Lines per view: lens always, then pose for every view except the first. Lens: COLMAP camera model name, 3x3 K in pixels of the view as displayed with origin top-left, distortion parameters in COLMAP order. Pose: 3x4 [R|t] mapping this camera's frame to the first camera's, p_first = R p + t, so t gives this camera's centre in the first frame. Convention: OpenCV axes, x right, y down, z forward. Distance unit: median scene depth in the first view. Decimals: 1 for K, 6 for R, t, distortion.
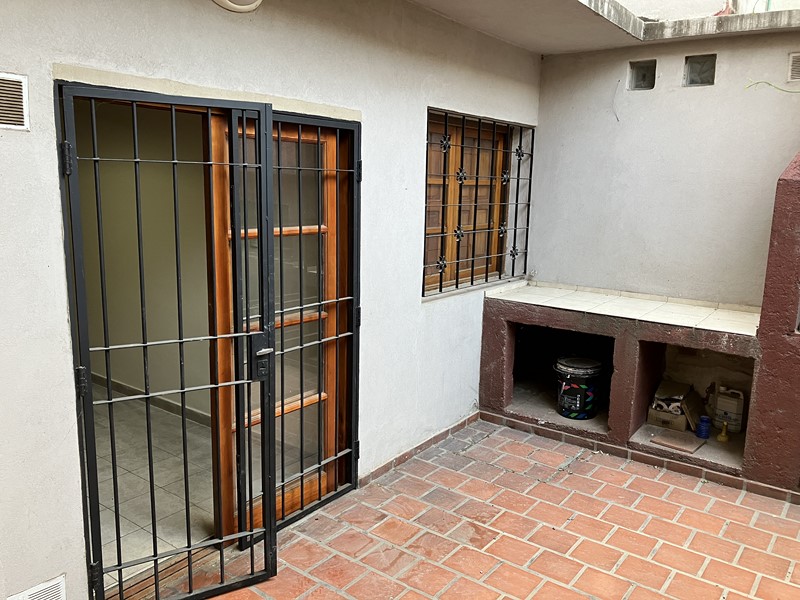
lens RADIAL K [[650.9, 0, 403.9], [0, 650.9, 298.5], [0, 0, 1]] dist [0.031624, -0.048912]
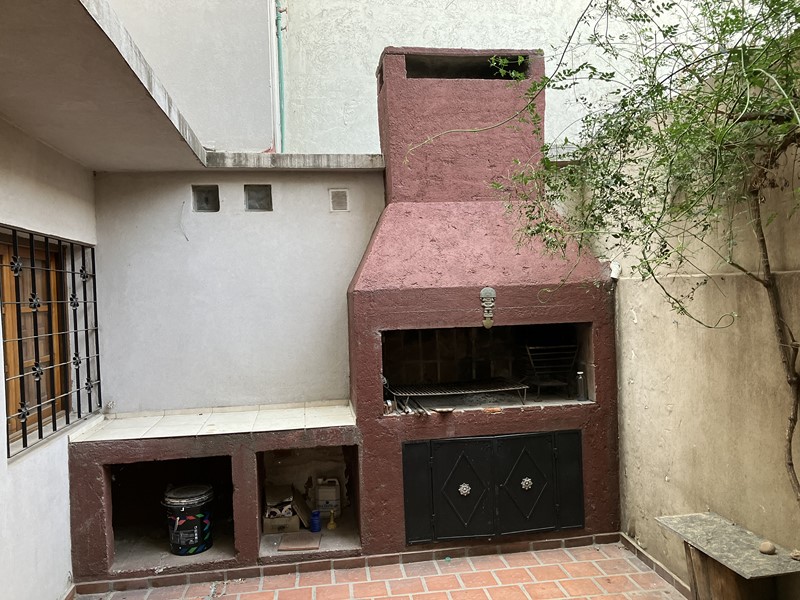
lens RADIAL K [[650.9, 0, 399.5], [0, 650.9, 302.0], [0, 0, 1]] dist [0.031624, -0.048912]
pose [[0.704805, -0.057983, 0.707028, -0.171172], [0.174184, 0.980288, -0.093243, -0.028855], [-0.687684, 0.188871, 0.701012, 0.088436]]
